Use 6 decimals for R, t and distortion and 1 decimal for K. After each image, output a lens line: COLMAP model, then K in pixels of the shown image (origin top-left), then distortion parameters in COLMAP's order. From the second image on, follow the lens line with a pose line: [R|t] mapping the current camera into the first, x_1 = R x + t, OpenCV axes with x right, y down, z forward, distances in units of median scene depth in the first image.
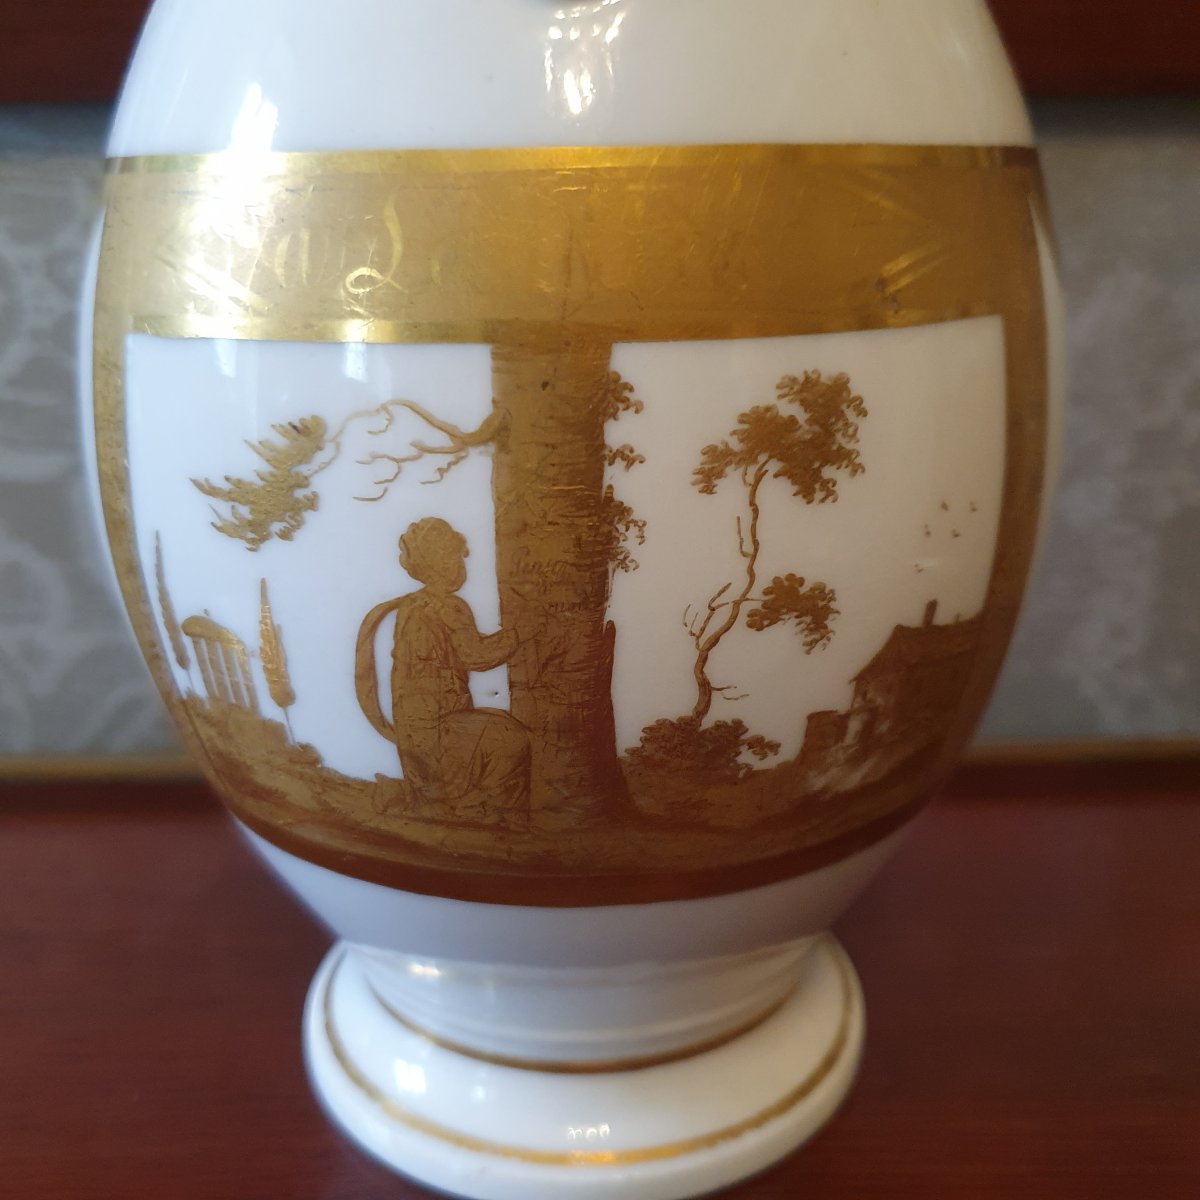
lens RADIAL K [[1230.8, 0, 609.5], [0, 1230.8, 598.8], [0, 0, 1]] dist [-0.045762, 0.000000]
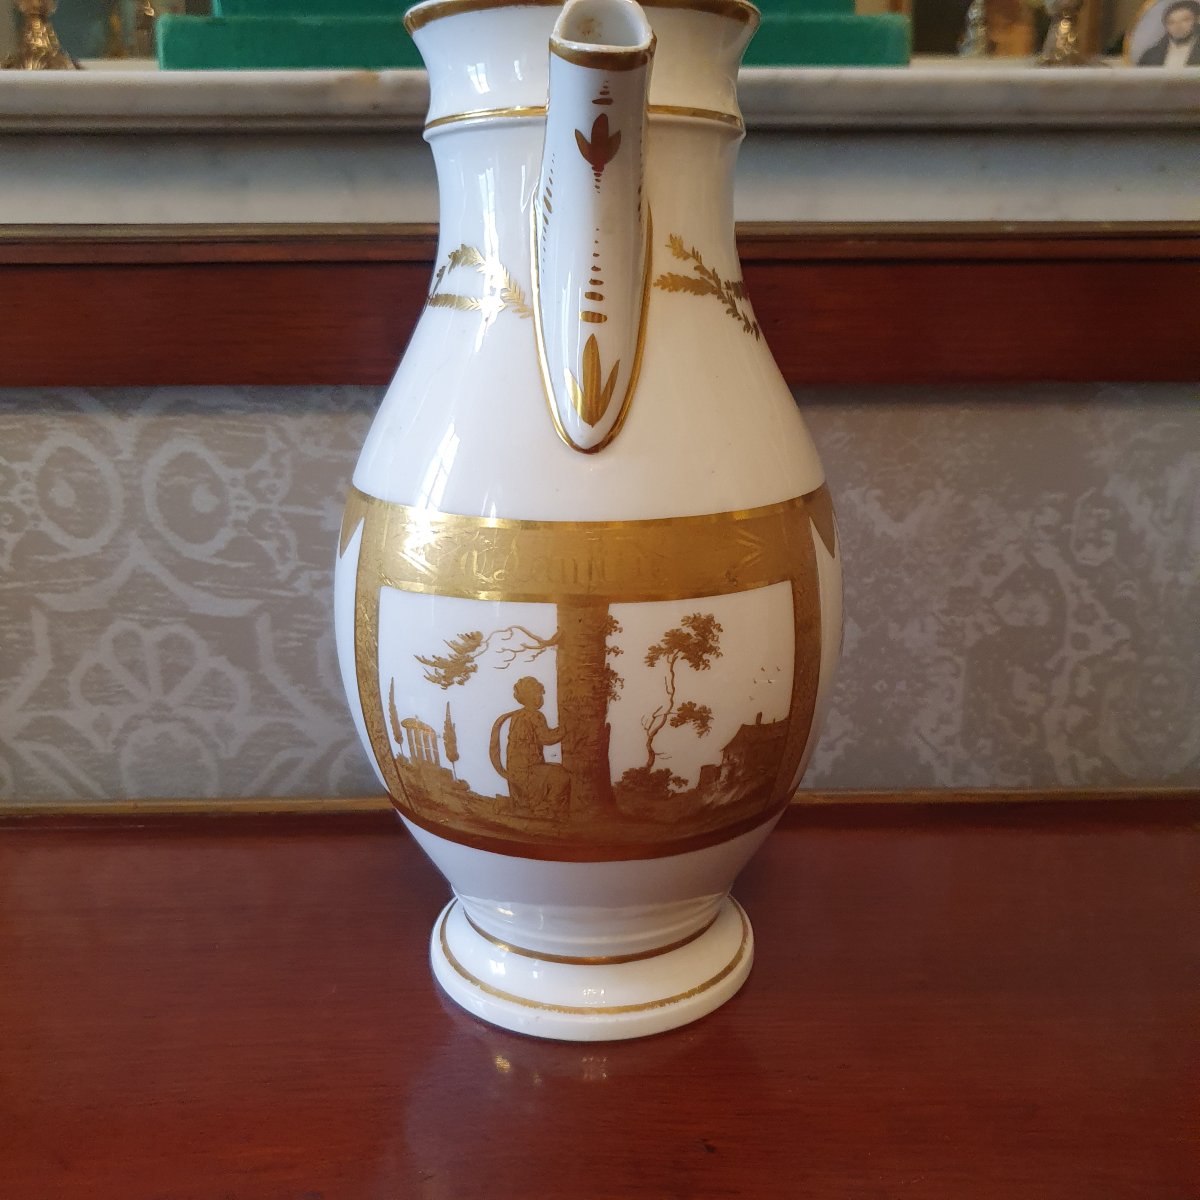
lens RADIAL K [[1230.8, 0, 601.0], [0, 1230.8, 602.1], [0, 0, 1]] dist [-0.045762, 0.000000]
pose [[0.999984, 0.004025, -0.003861, -0.004033], [-0.004227, 0.998542, -0.053812, -0.075464], [0.003639, 0.053827, 0.998544, -1.157093]]
